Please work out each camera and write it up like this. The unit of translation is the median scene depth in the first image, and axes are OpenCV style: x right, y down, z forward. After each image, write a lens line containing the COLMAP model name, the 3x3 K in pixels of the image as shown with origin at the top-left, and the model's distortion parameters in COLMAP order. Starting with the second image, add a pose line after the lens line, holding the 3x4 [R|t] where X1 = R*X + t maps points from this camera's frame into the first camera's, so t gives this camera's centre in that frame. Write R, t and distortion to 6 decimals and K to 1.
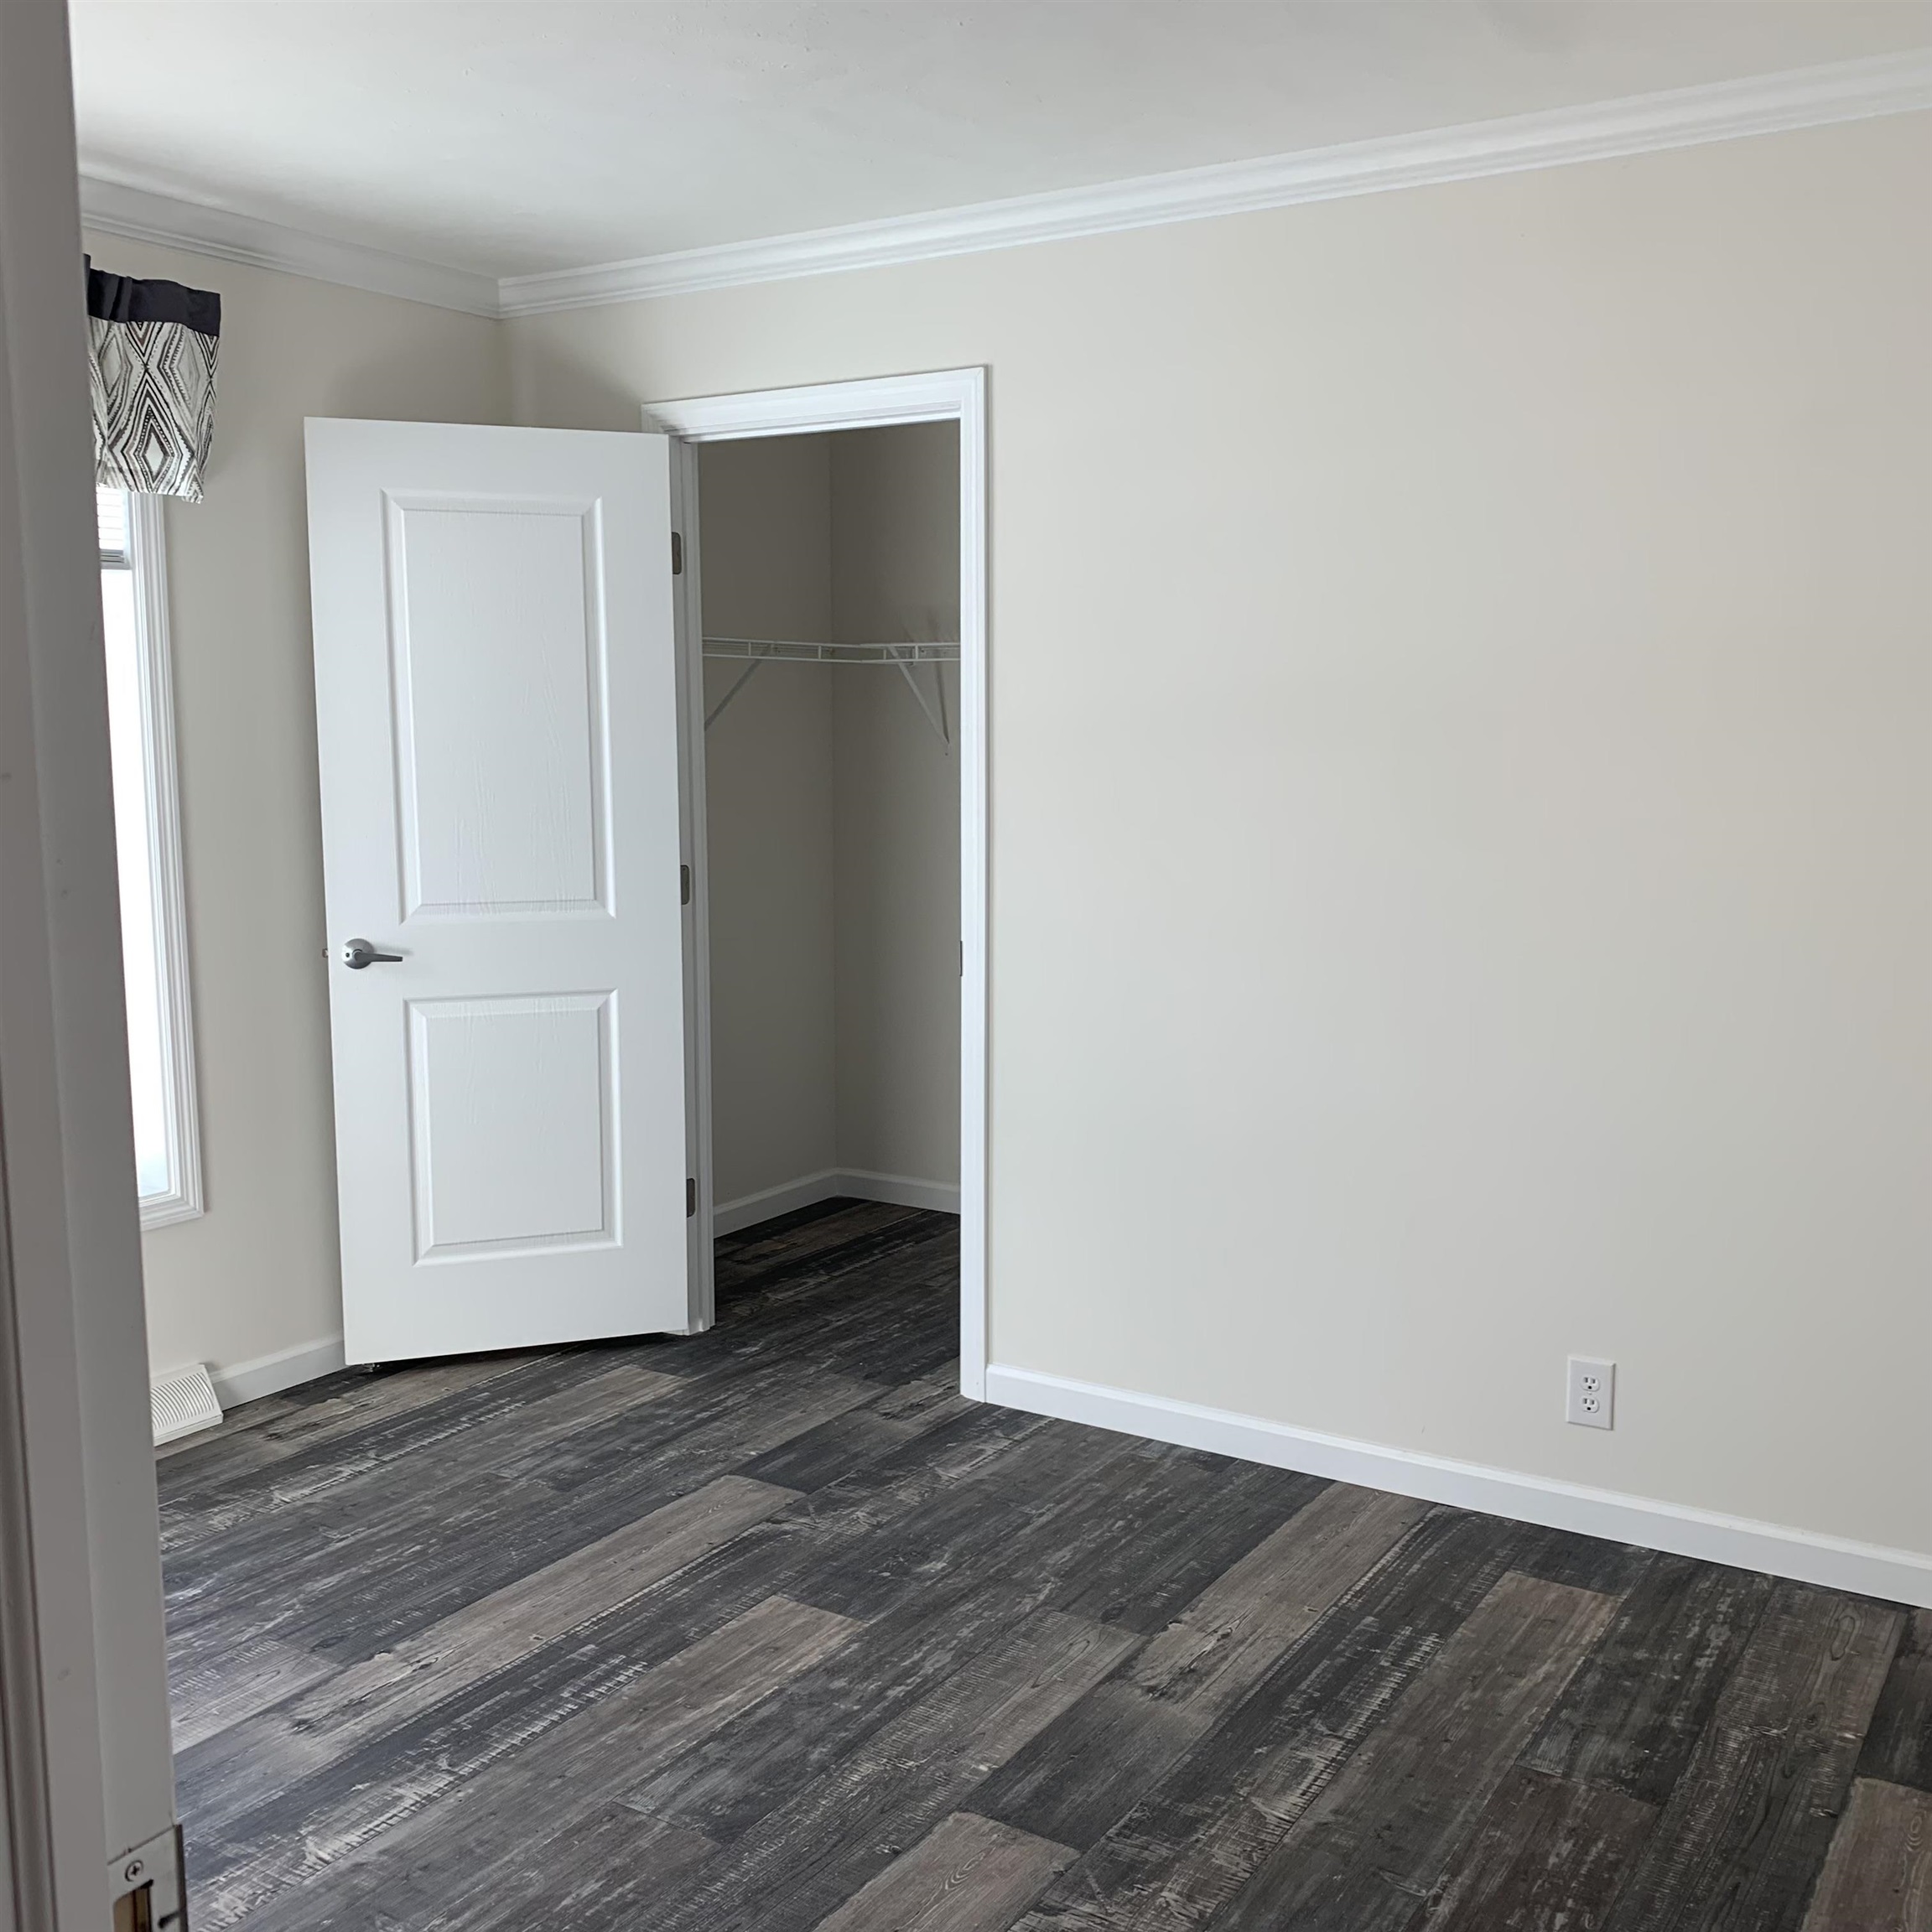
lens RADIAL K [[2014.3, 0, 965.5], [0, 2014.3, 967.7], [0, 0, 1]] dist [0.018616, 0.000000]
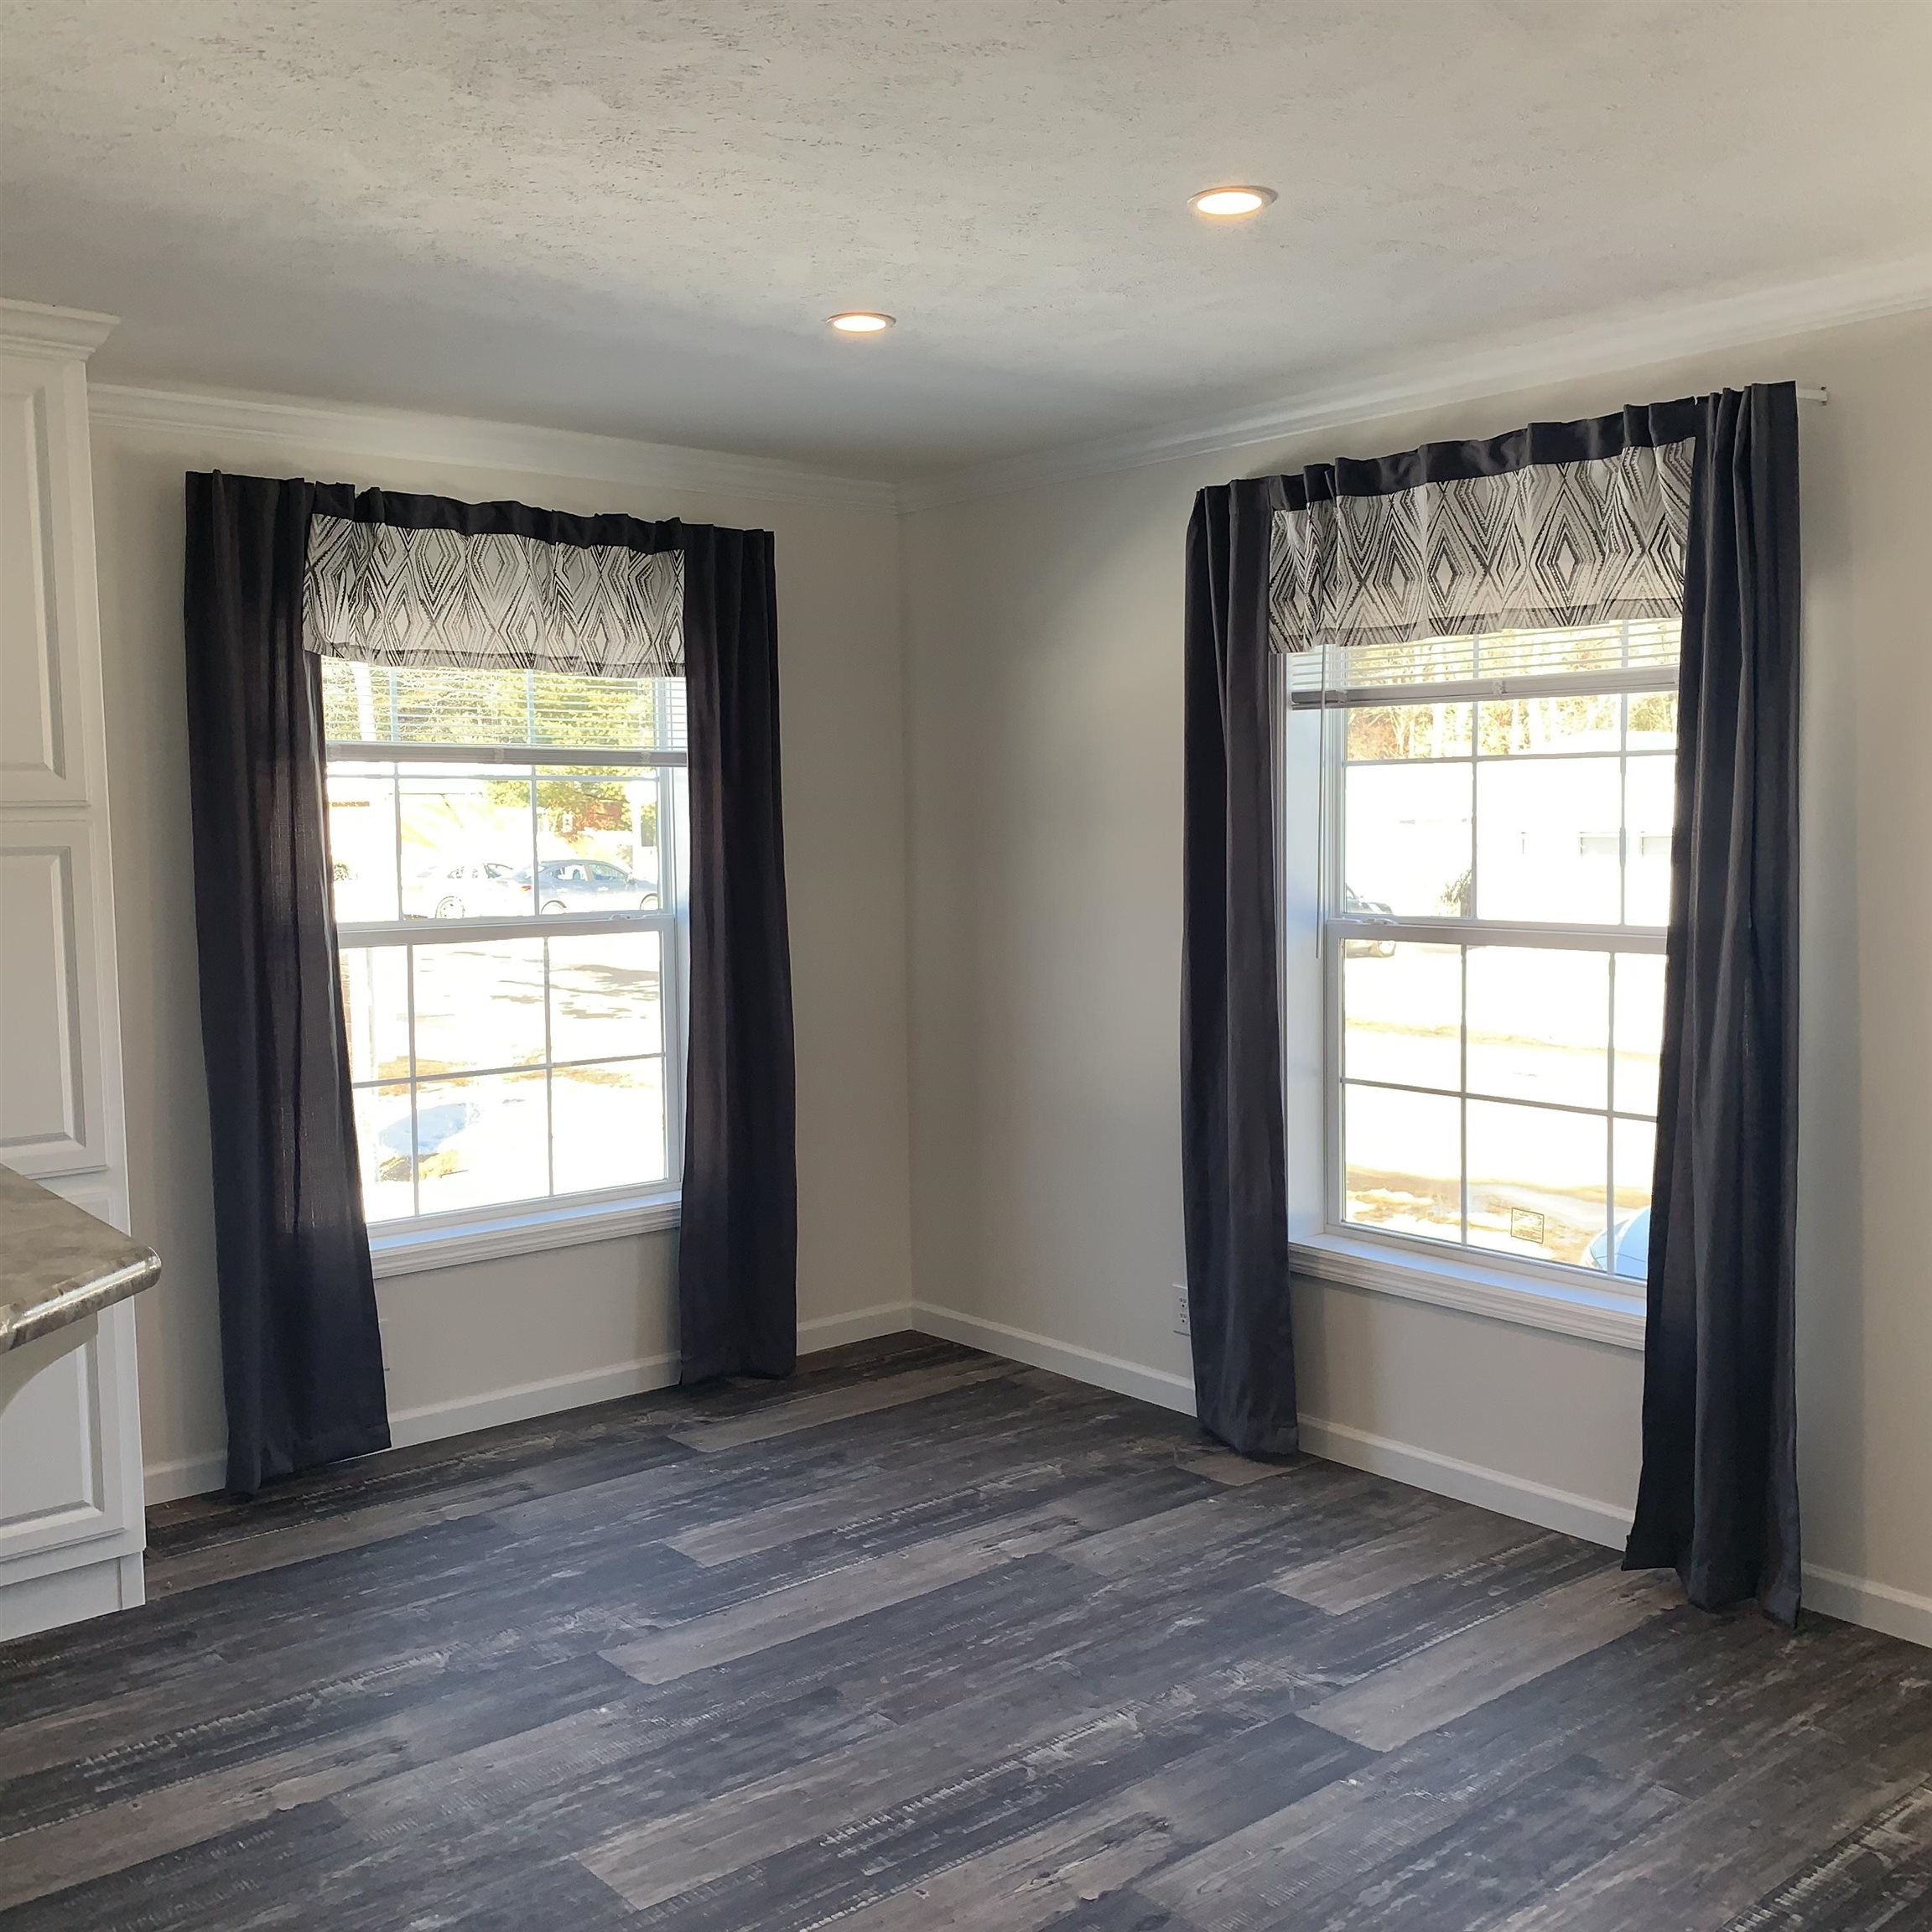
lens RADIAL K [[2014.3, 0, 965.7], [0, 2014.3, 964.9], [0, 0, 1]] dist [0.018616, 0.000000]
pose [[-0.953575, -0.014445, 0.300809, -0.213250], [0.048305, 0.978580, 0.200120, -0.259858], [-0.297257, 0.205360, -0.932451, 1.886640]]
